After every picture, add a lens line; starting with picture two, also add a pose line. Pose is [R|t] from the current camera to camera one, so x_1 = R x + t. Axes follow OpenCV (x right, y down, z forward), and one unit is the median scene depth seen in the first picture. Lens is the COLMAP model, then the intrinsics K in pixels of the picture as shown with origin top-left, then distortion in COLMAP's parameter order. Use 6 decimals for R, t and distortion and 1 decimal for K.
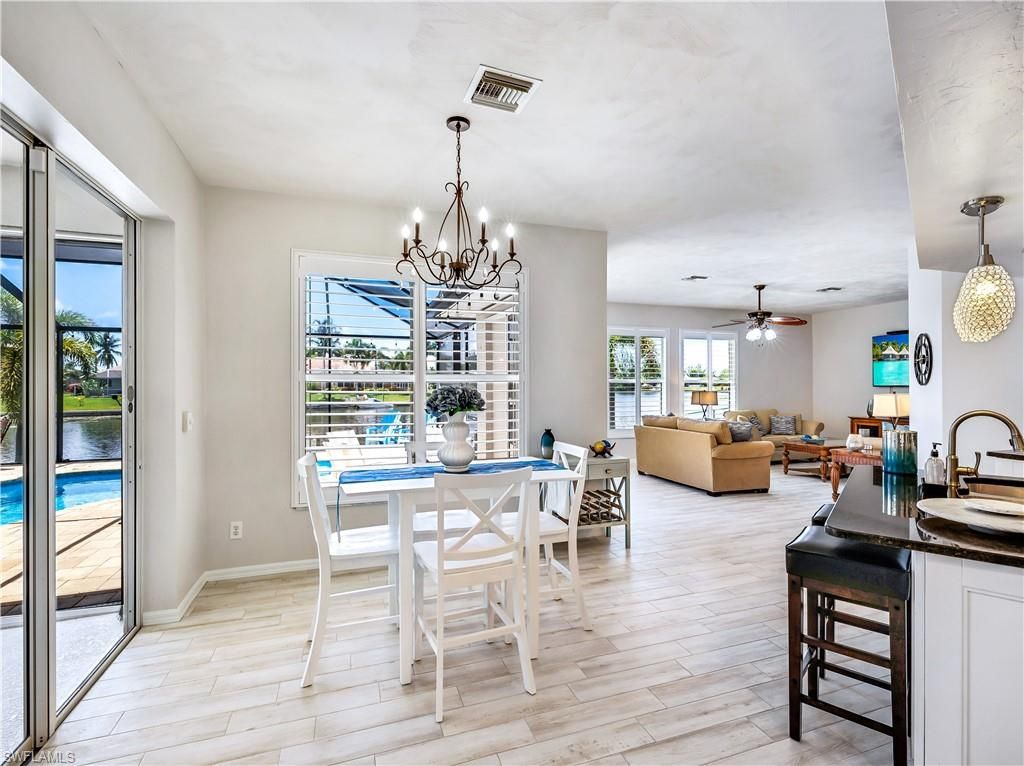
lens RADIAL K [[490.9, 0, 512.0], [0, 490.9, 383.0], [0, 0, 1]] dist [0.000610, 0.000348]
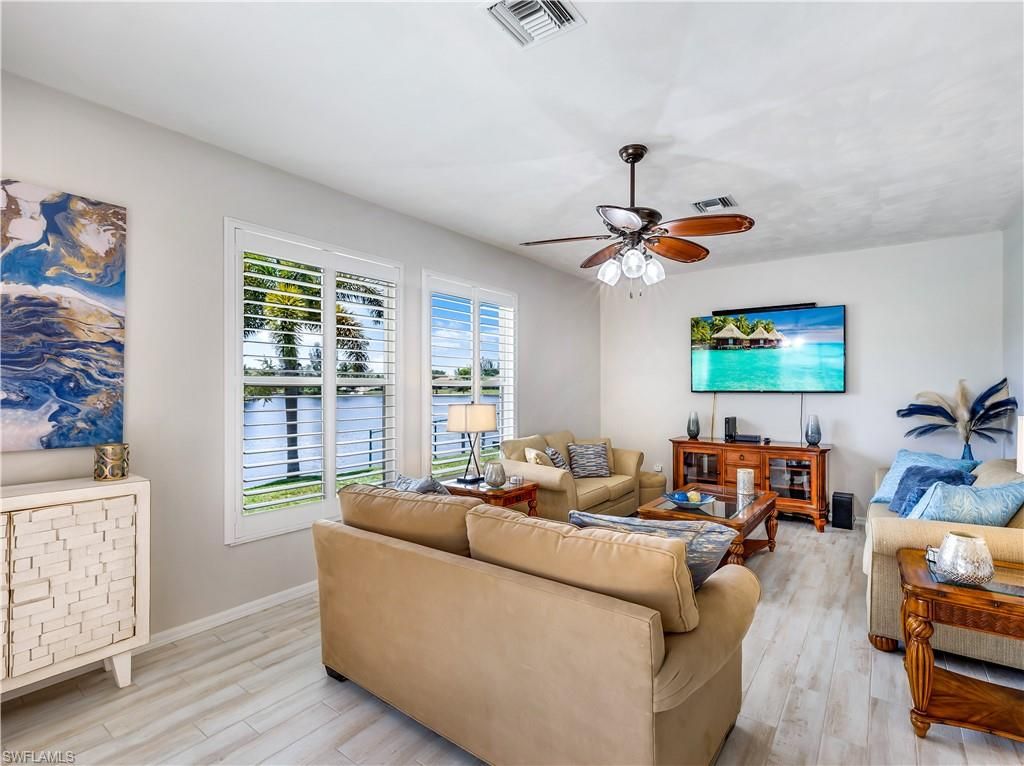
lens RADIAL K [[490.9, 0, 512.0], [0, 490.9, 383.0], [0, 0, 1]] dist [0.000610, 0.000348]
pose [[0.820649, -0.021011, 0.571046, 0.157499], [0.014895, 0.999771, 0.015380, -0.013496], [-0.571238, -0.004115, 0.820774, 0.594528]]
